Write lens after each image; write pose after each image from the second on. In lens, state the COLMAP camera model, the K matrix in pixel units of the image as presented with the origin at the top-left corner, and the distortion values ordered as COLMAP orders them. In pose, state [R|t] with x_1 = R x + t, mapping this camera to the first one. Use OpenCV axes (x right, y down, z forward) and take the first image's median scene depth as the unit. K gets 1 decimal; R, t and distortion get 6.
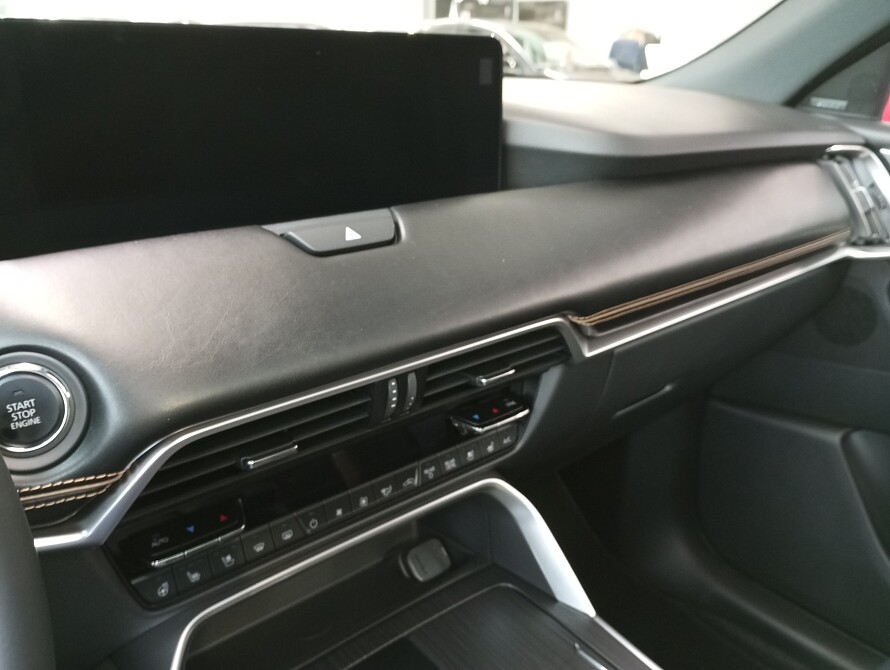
lens RADIAL K [[763.2, 0, 445.0], [0, 763.2, 335.0], [0, 0, 1]] dist [0.007334, -0.007144]
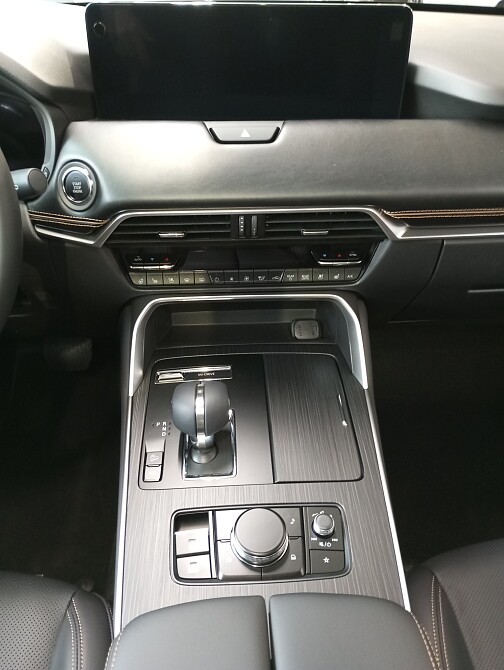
lens RADIAL K [[538.7, 0, 252.0], [0, 538.7, 335.0], [0, 0, 1]] dist [0.017782, -0.007380]
pose [[0.788962, 0.355243, -0.501339, 0.584086], [-0.208236, 0.922229, 0.325777, -0.089511], [0.578080, -0.152629, 0.801579, -0.100159]]
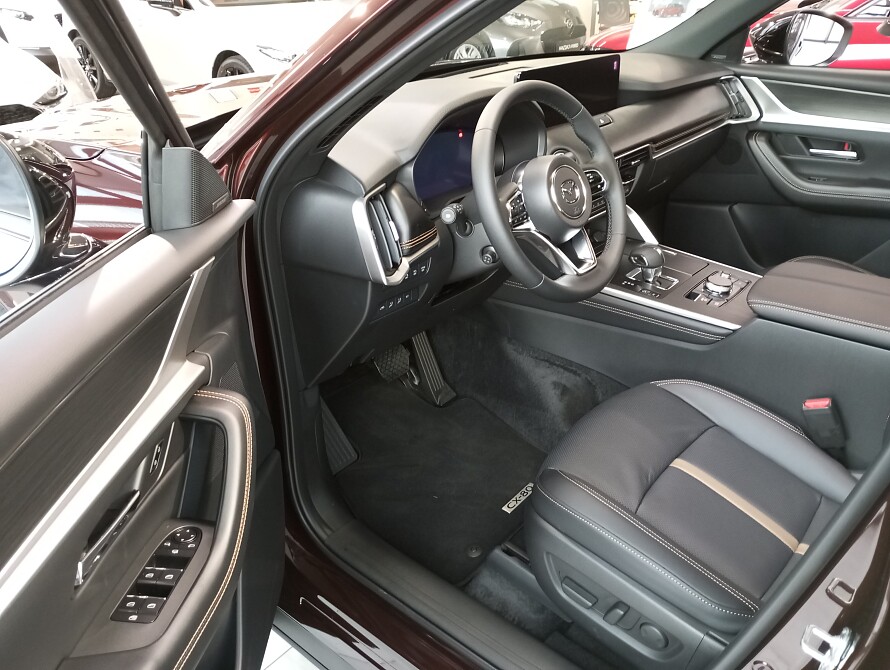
lens RADIAL K [[704.8, 0, 446.8], [0, 704.8, 338.2], [0, 0, 1]] dist [0.068684, 0.000987]
pose [[0.987604, -0.112688, 0.109270, -1.083414], [0.099345, 0.987706, 0.120697, 0.327498], [-0.121528, -0.108346, 0.986657, -1.918151]]
